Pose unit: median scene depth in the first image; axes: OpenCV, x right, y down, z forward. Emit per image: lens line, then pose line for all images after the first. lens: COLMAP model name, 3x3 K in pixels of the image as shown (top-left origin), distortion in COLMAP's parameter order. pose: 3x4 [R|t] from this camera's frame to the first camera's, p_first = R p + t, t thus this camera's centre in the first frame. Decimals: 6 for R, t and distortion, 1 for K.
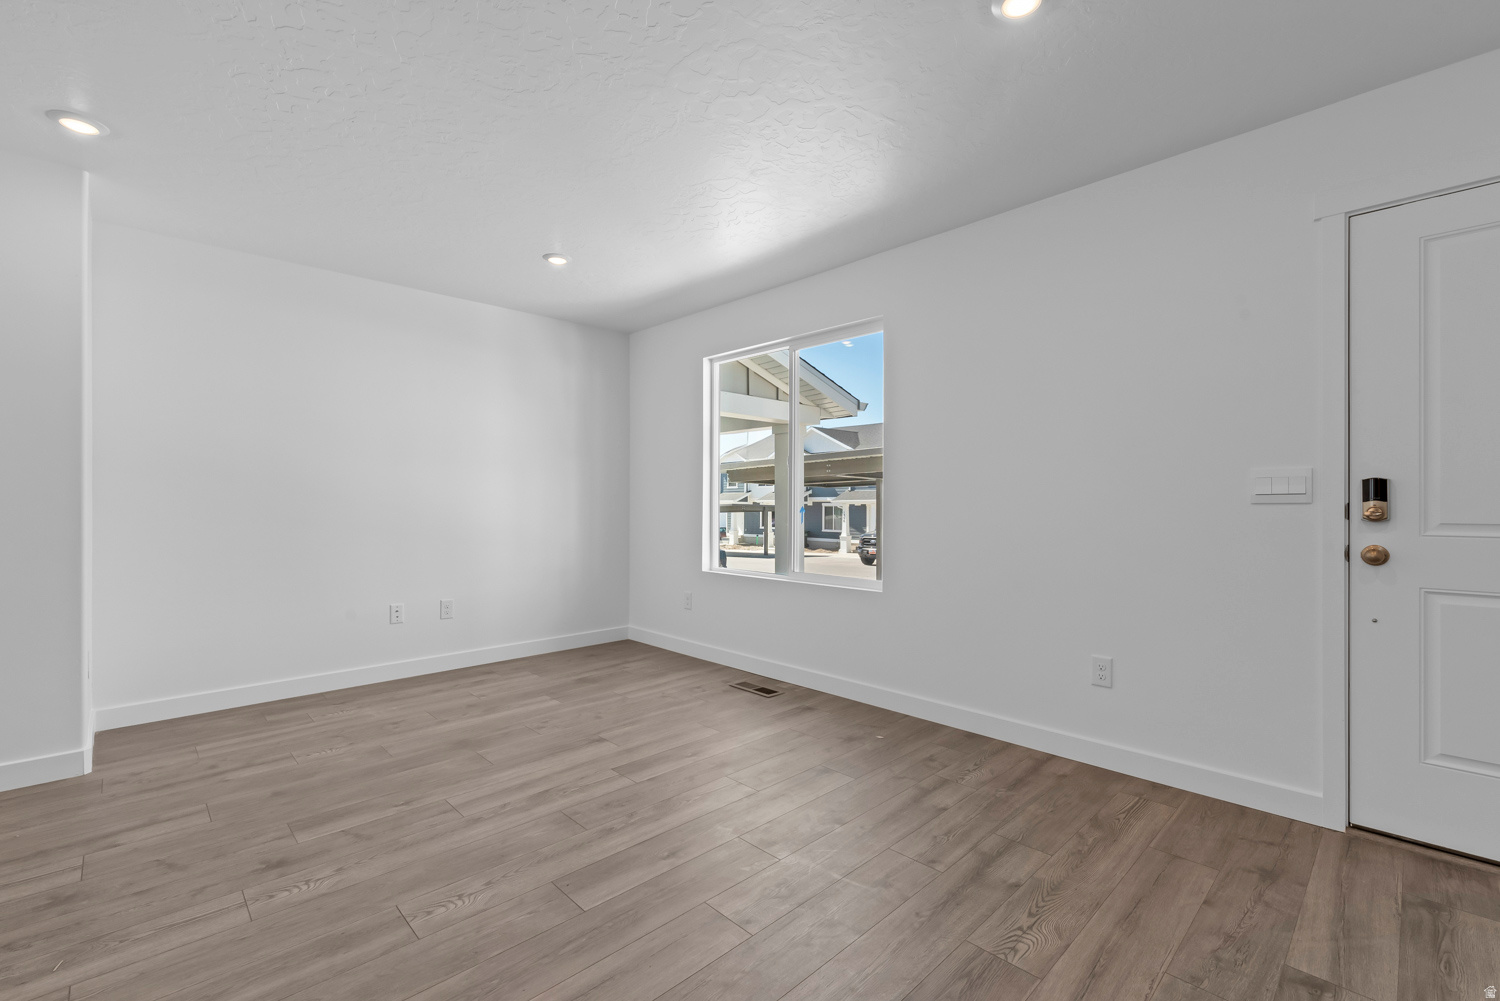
lens RADIAL K [[644.7, 0, 748.0], [0, 644.7, 499.9], [0, 0, 1]] dist [-0.000519, -0.000660]
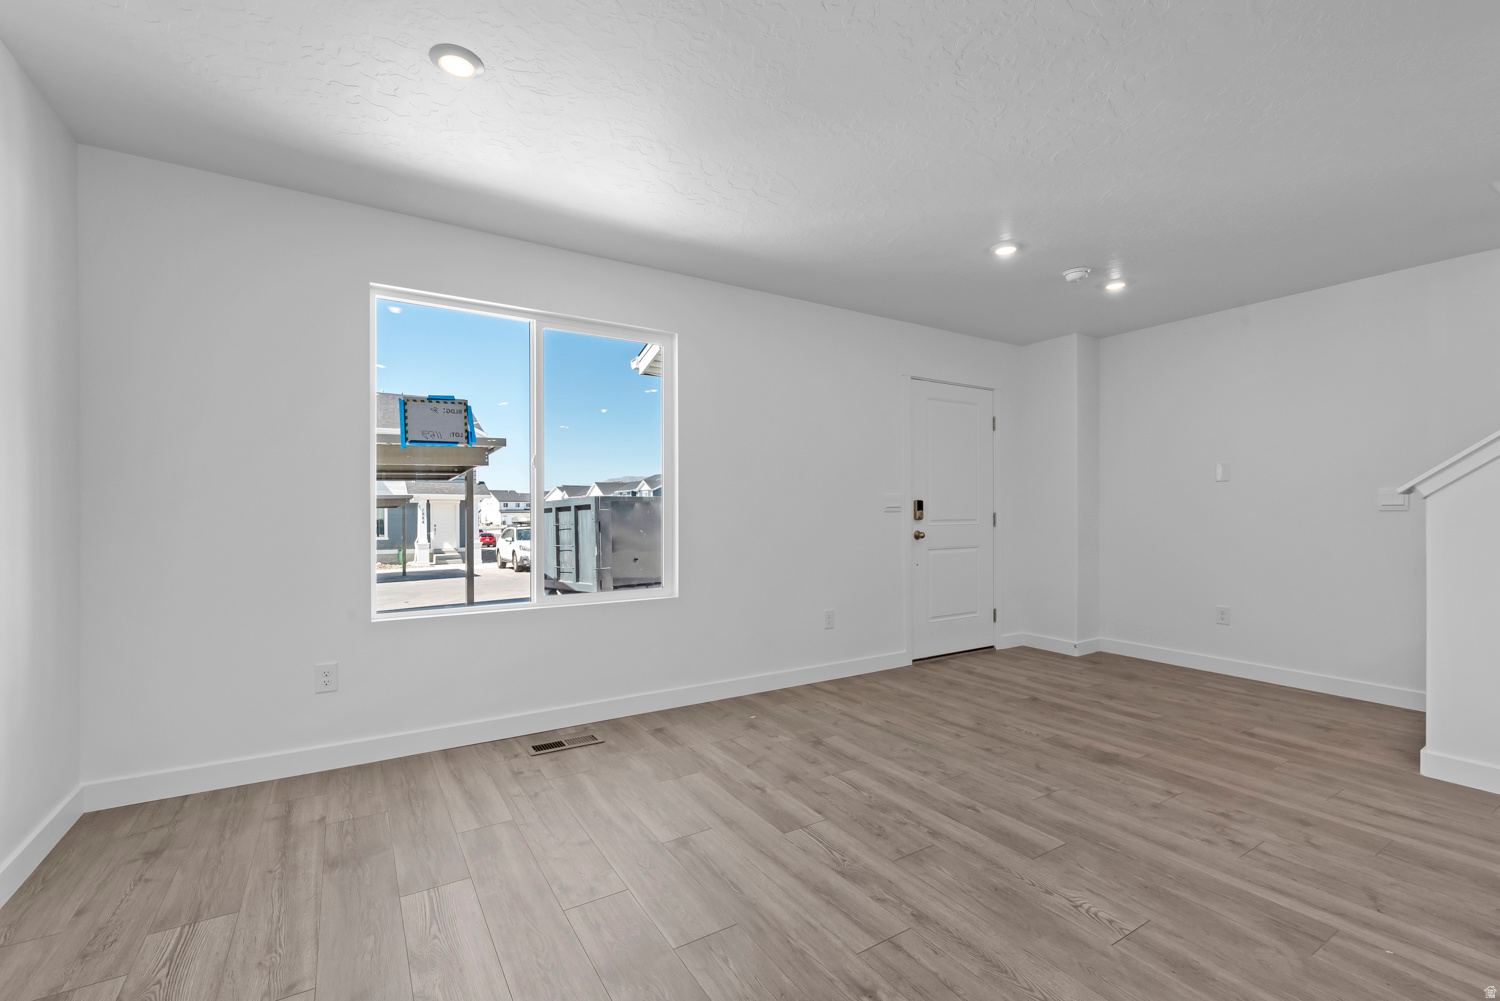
lens RADIAL K [[644.7, 0, 745.3], [0, 644.7, 508.7], [0, 0, 1]] dist [-0.000519, -0.000660]
pose [[0.213958, -0.001285, 0.976842, -1.047470], [-0.003504, 0.999992, 0.002083, -0.005611], [-0.976837, -0.003869, 0.213952, 0.878025]]
